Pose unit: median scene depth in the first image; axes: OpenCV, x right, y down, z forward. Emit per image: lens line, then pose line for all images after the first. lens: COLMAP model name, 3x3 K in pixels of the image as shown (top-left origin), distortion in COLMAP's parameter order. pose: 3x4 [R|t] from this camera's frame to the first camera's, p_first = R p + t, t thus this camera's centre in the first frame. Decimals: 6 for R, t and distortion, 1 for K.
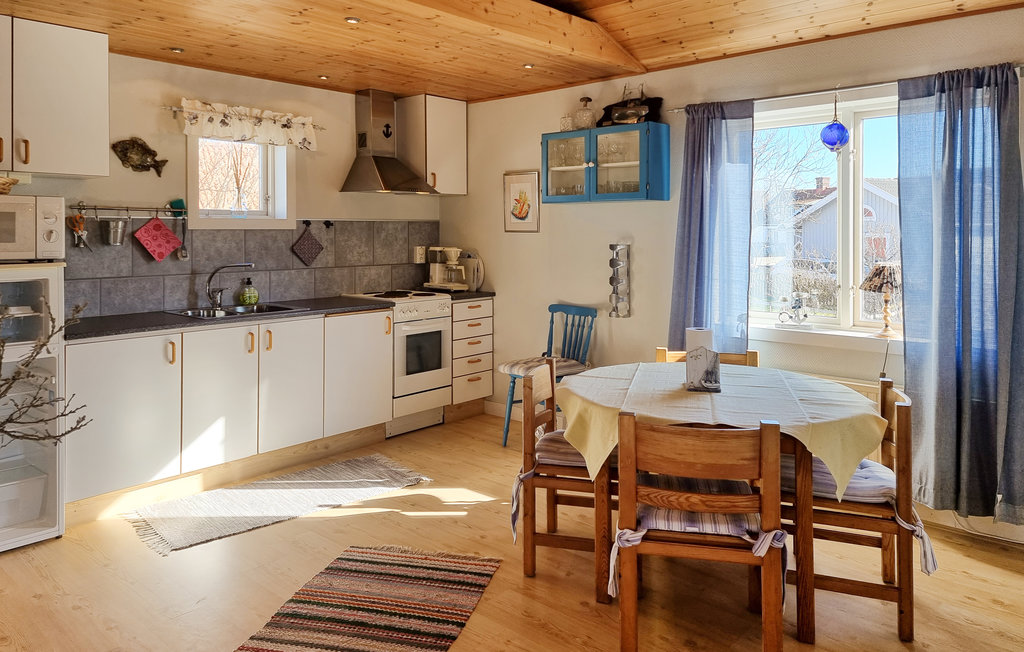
lens RADIAL K [[723.0, 0, 540.4], [0, 723.0, 246.1], [0, 0, 1]] dist [0.064990, -0.002419]
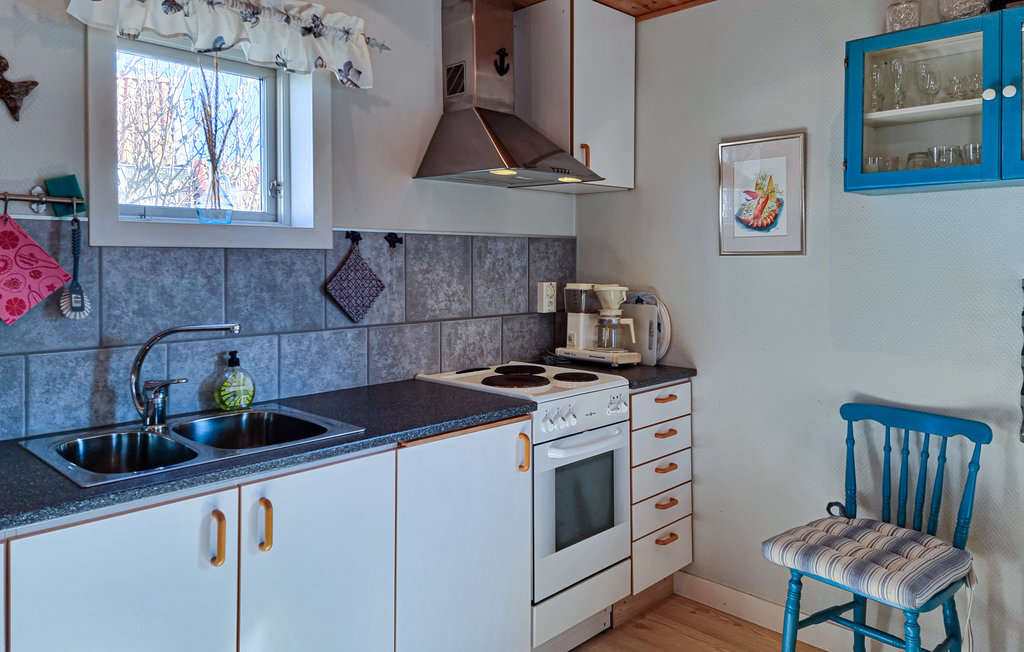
lens RADIAL K [[723.0, 0, 527.4], [0, 723.0, 279.1], [0, 0, 1]] dist [0.064990, -0.002419]
pose [[0.998293, -0.000293, -0.058403, -0.173692], [0.000315, 1.000000, 0.000373, -0.002697], [0.058403, -0.000391, 0.998293, 0.512851]]
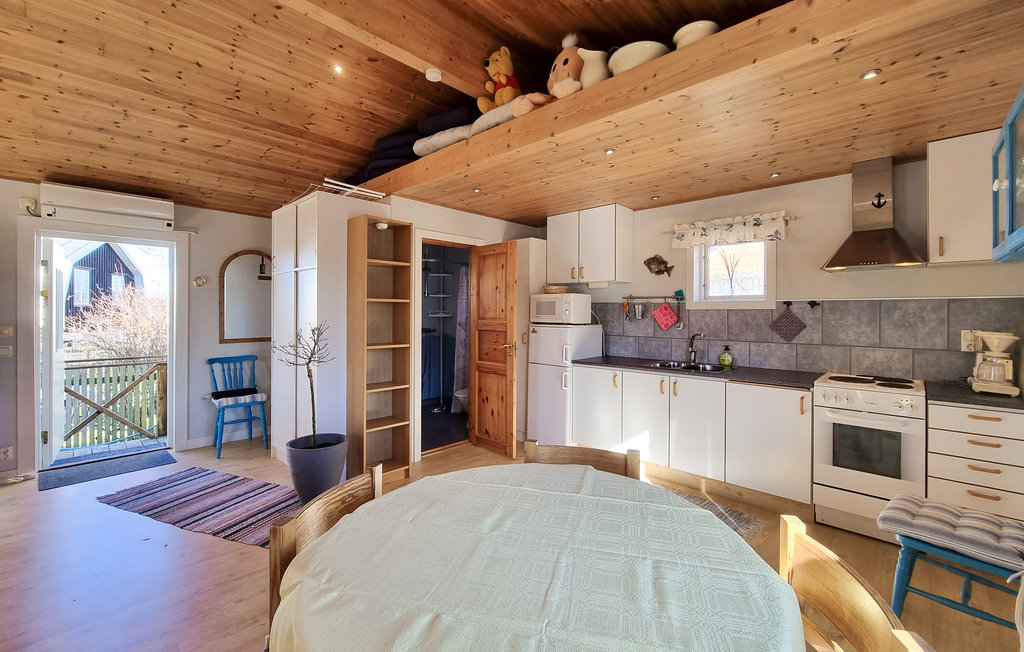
lens RADIAL K [[425.1, 0, 512.0], [0, 425.1, 312.5], [0, 0, 1]] dist [-0.002810, -0.000245]
pose [[-0.046571, 0.002481, -0.998912, 0.370207], [-0.024789, 0.999686, 0.003639, -0.009366], [0.998607, 0.024932, -0.046494, 0.606633]]
